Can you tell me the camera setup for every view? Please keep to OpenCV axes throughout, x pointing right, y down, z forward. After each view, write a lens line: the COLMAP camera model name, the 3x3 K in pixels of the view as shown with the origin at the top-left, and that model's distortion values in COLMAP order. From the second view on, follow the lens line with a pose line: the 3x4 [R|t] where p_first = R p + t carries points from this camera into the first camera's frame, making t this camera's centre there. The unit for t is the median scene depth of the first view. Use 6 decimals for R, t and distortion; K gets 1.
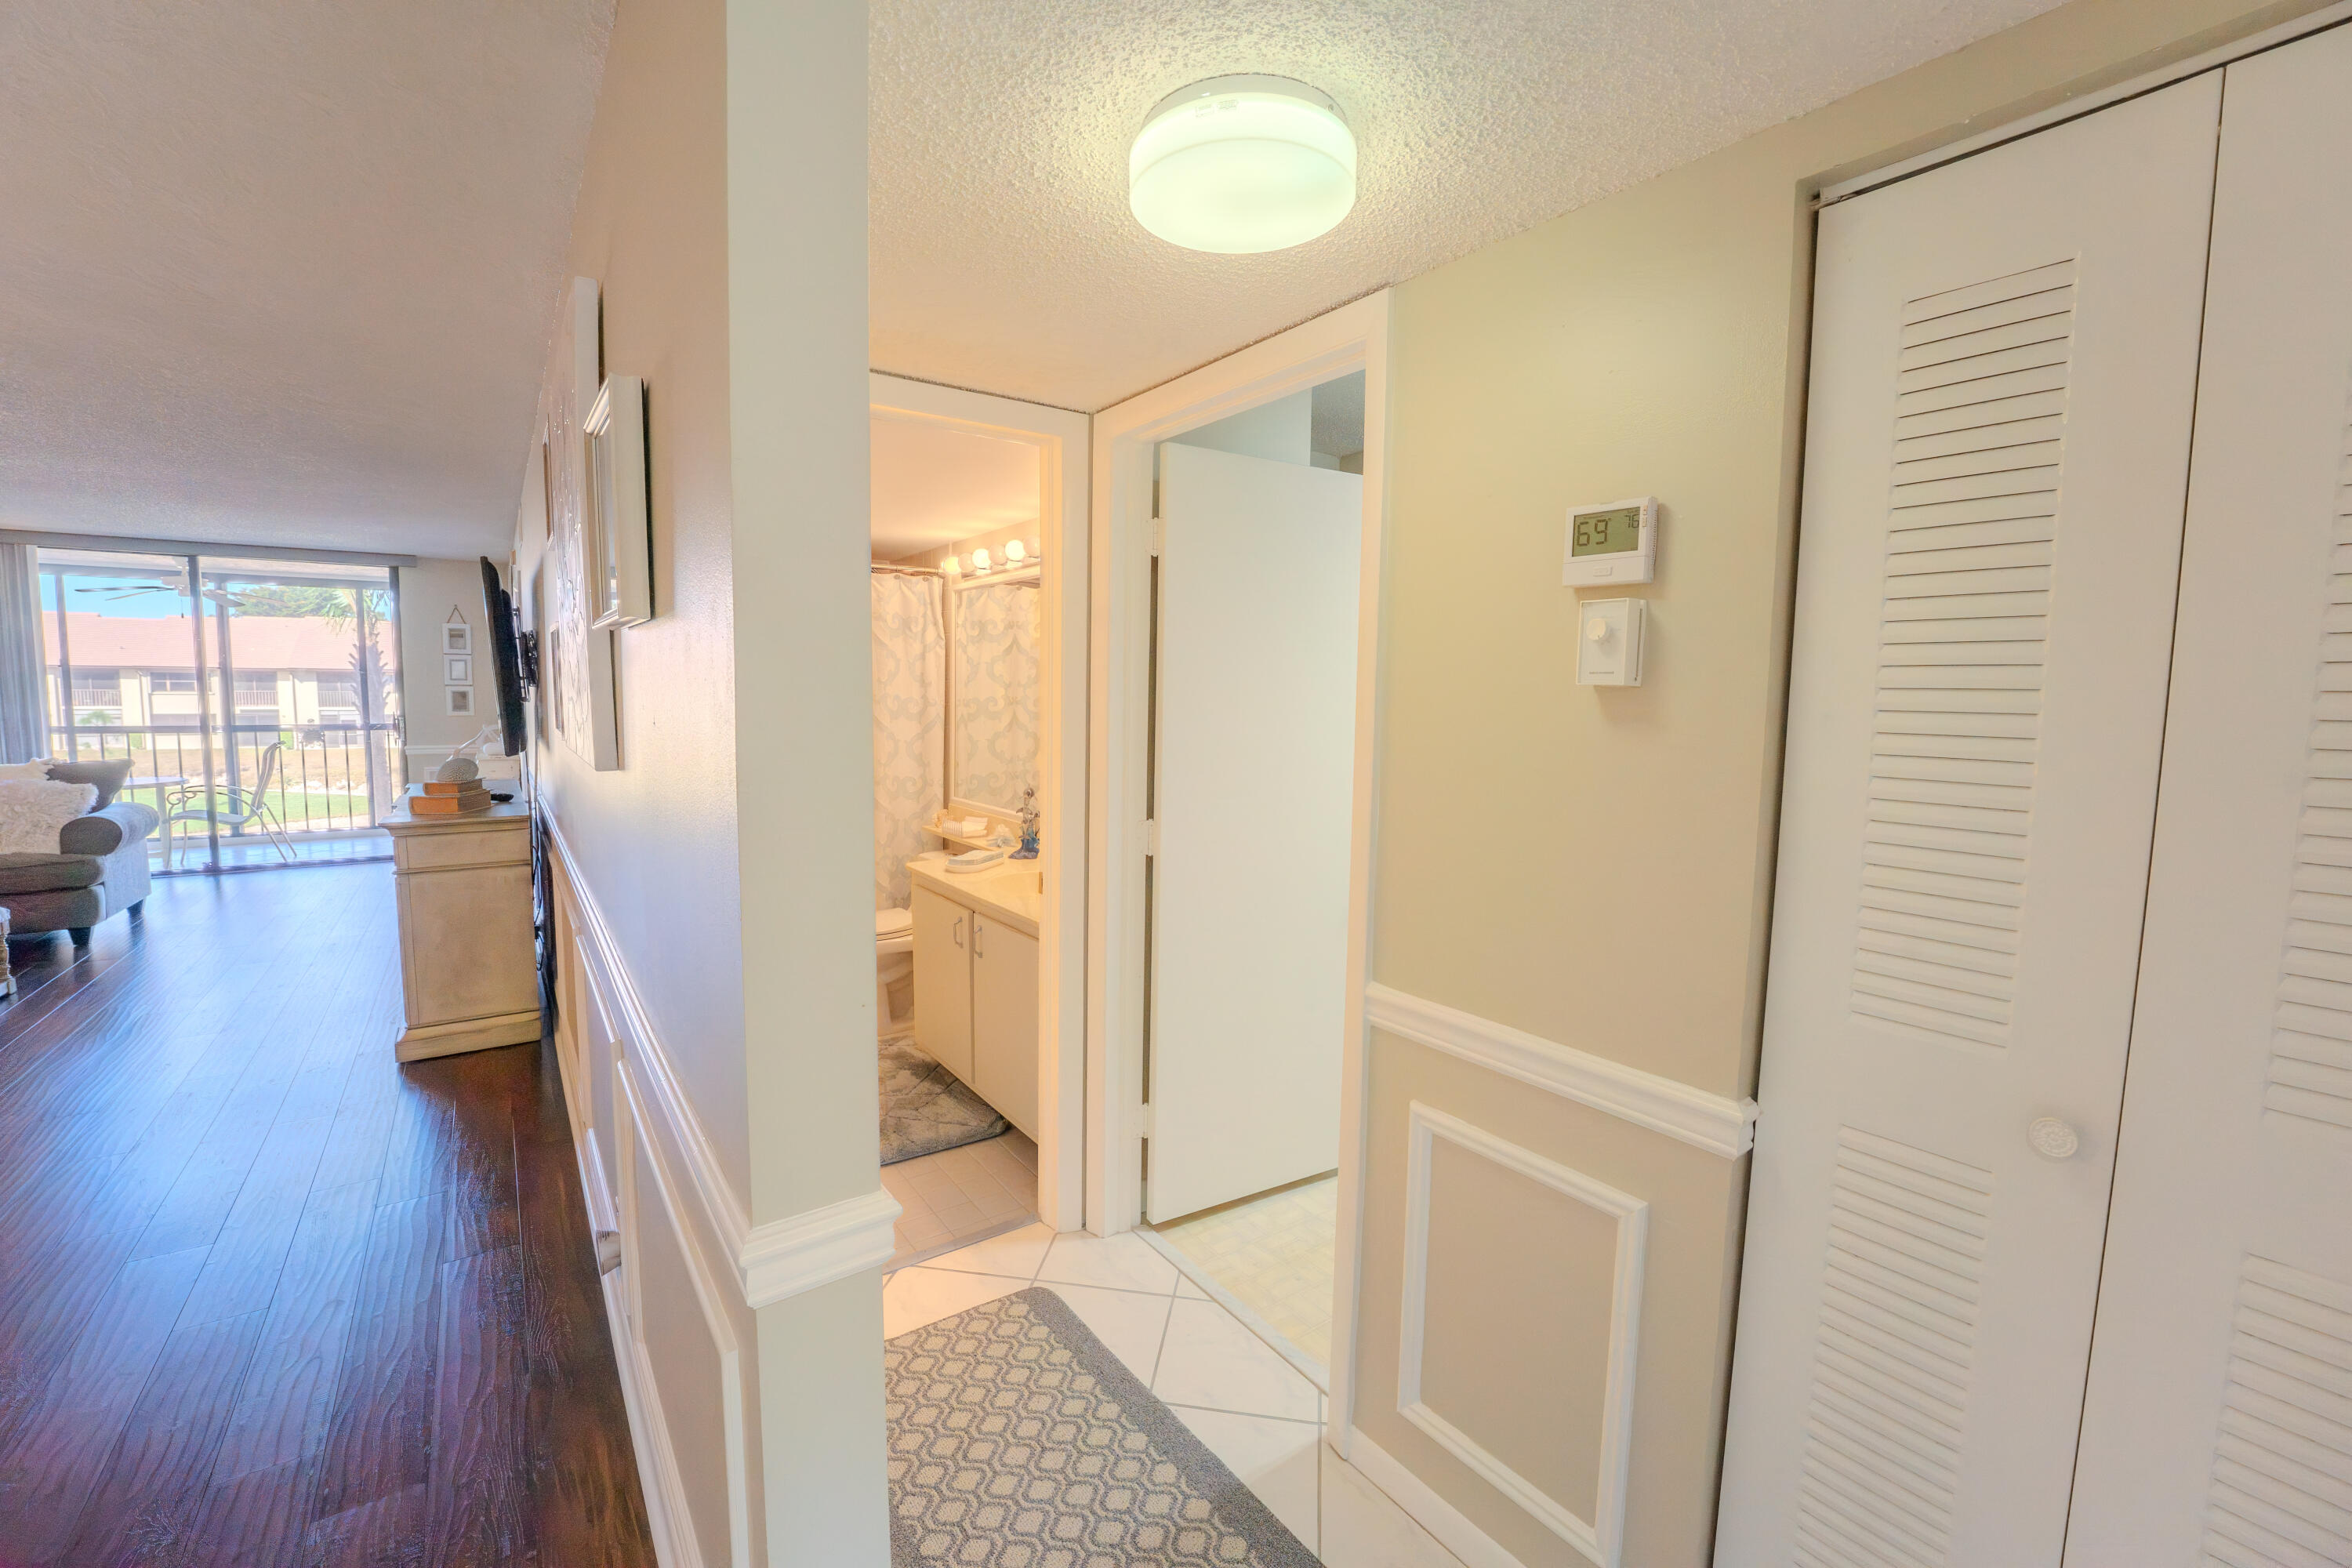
lens RADIAL K [[937.6, 0, 1162.0], [0, 937.6, 783.7], [0, 0, 1]] dist [-0.022581, 0.000443]
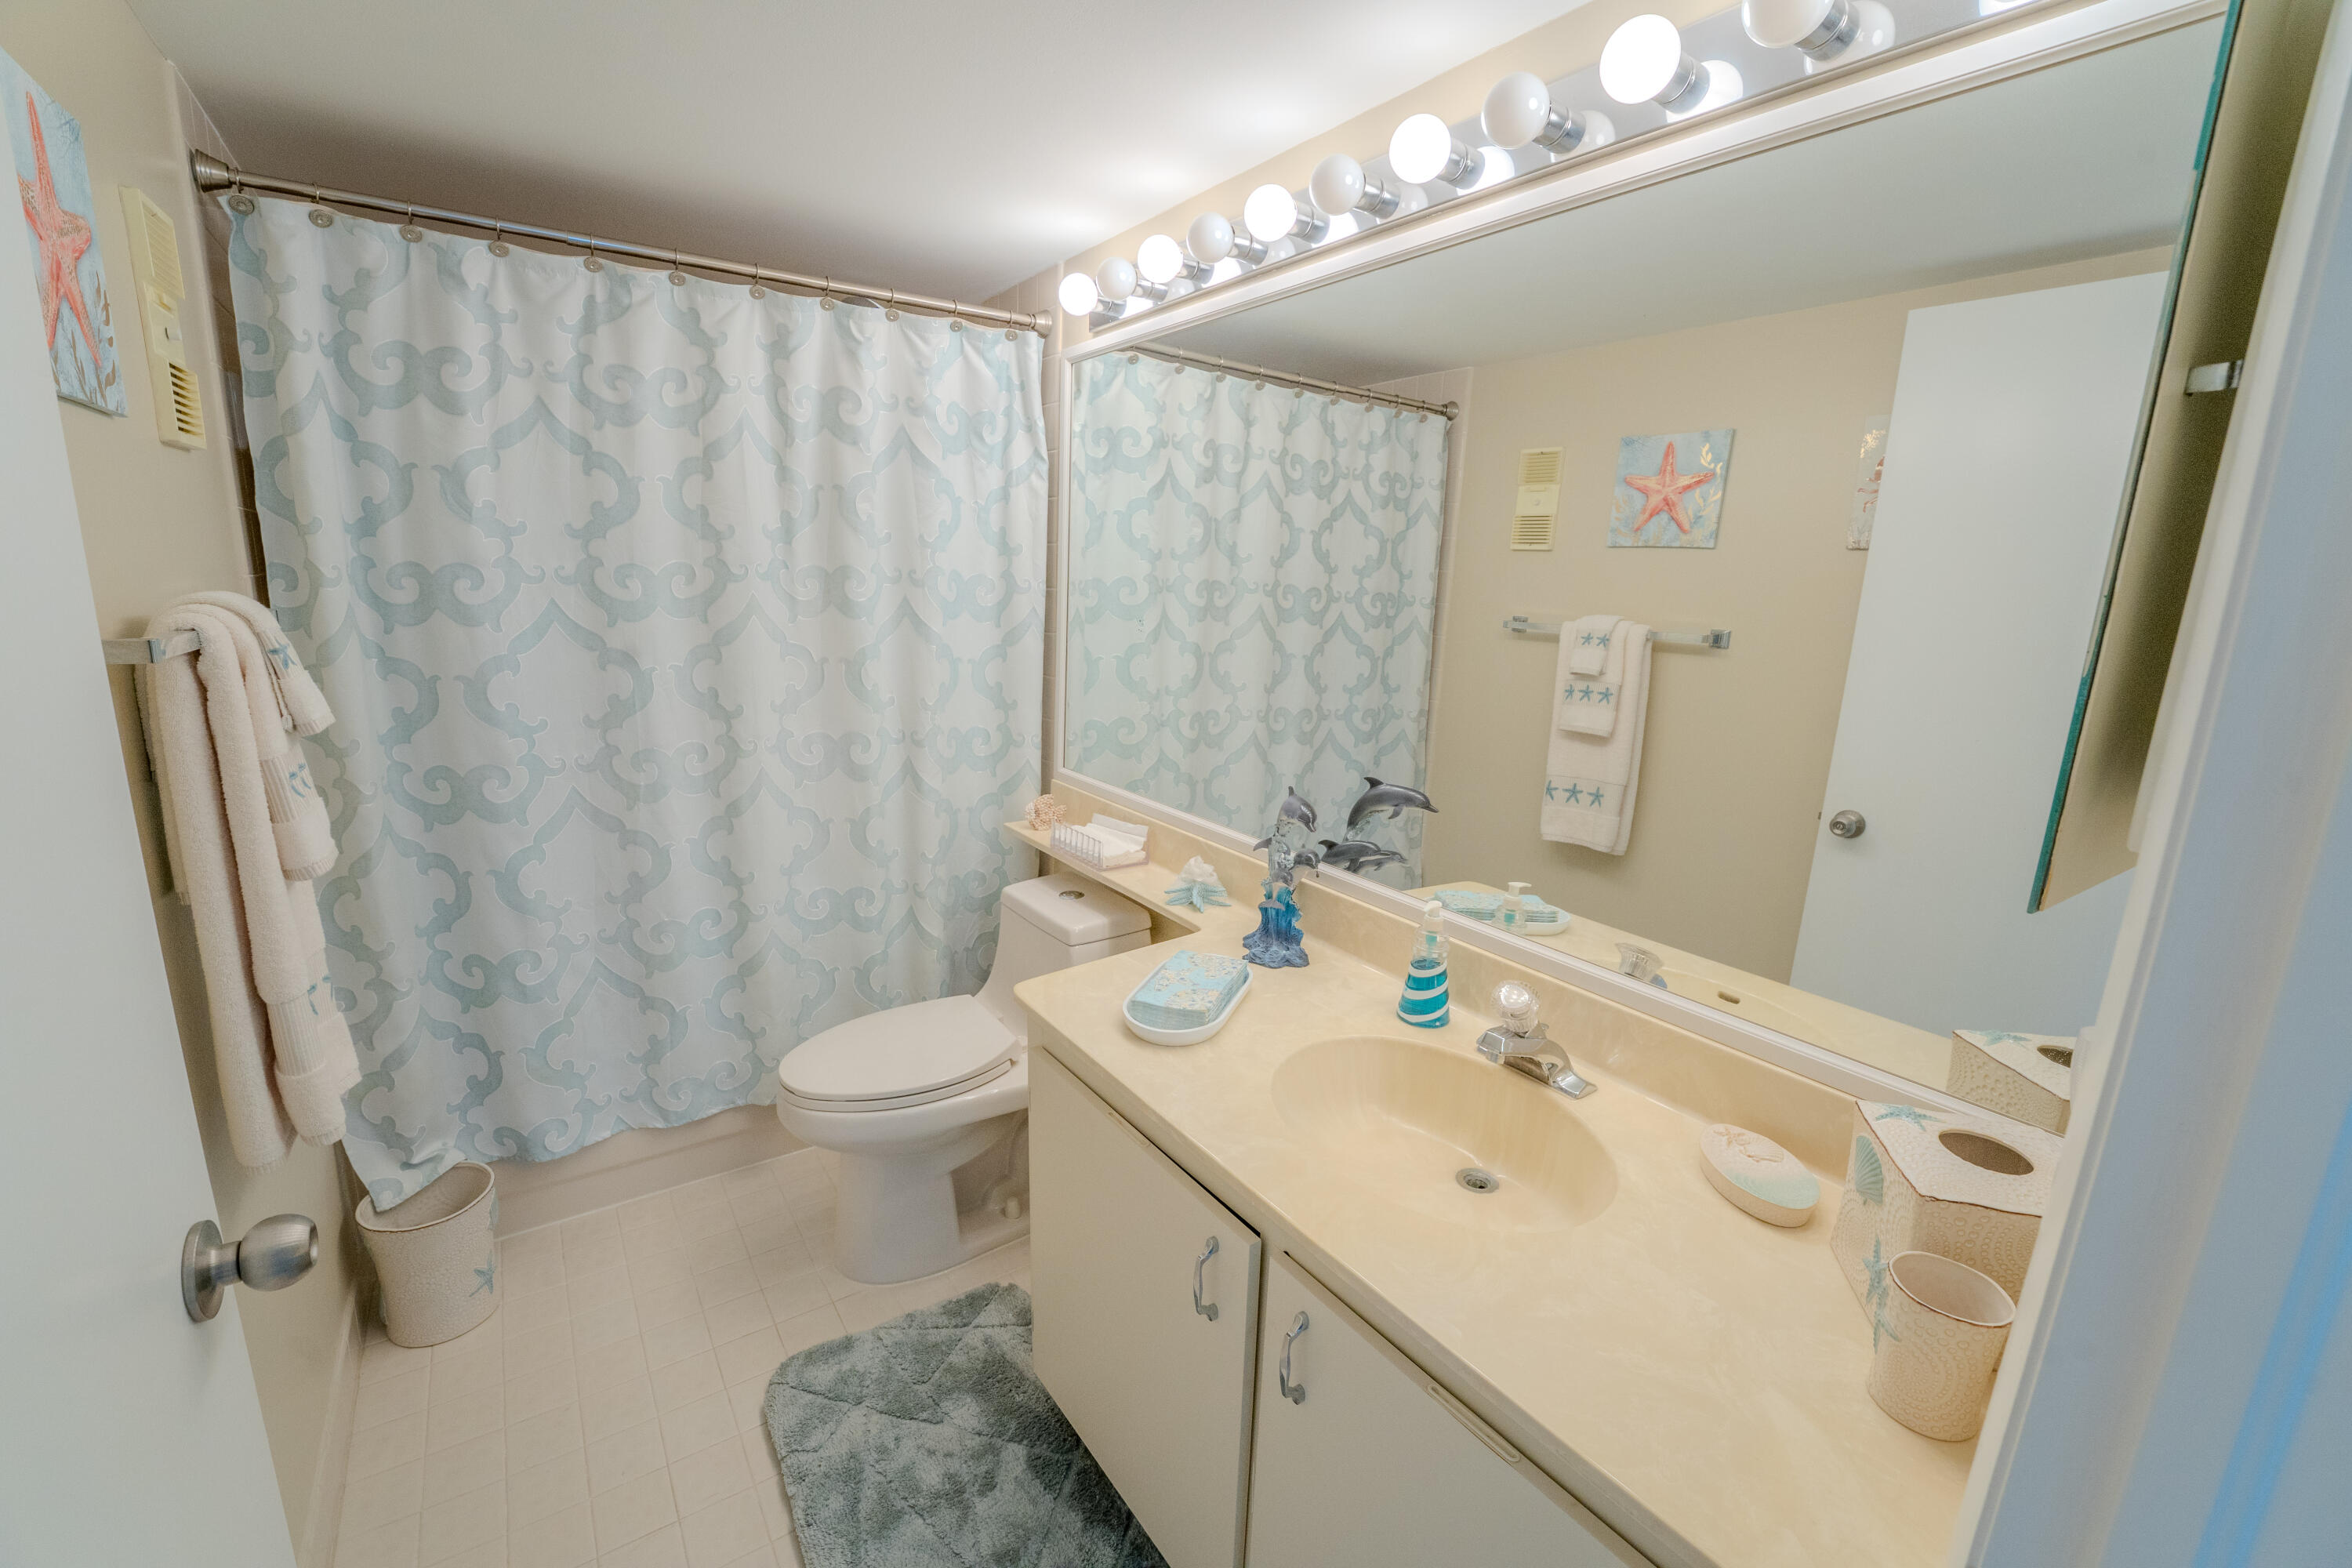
lens RADIAL K [[937.6, 0, 1157.4], [0, 937.6, 782.2], [0, 0, 1]] dist [-0.022581, 0.000443]
pose [[0.999702, 0.020554, -0.013137, -0.162706], [-0.018882, 0.992984, 0.116732, -0.041261], [0.015444, -0.116449, 0.993077, 0.477349]]
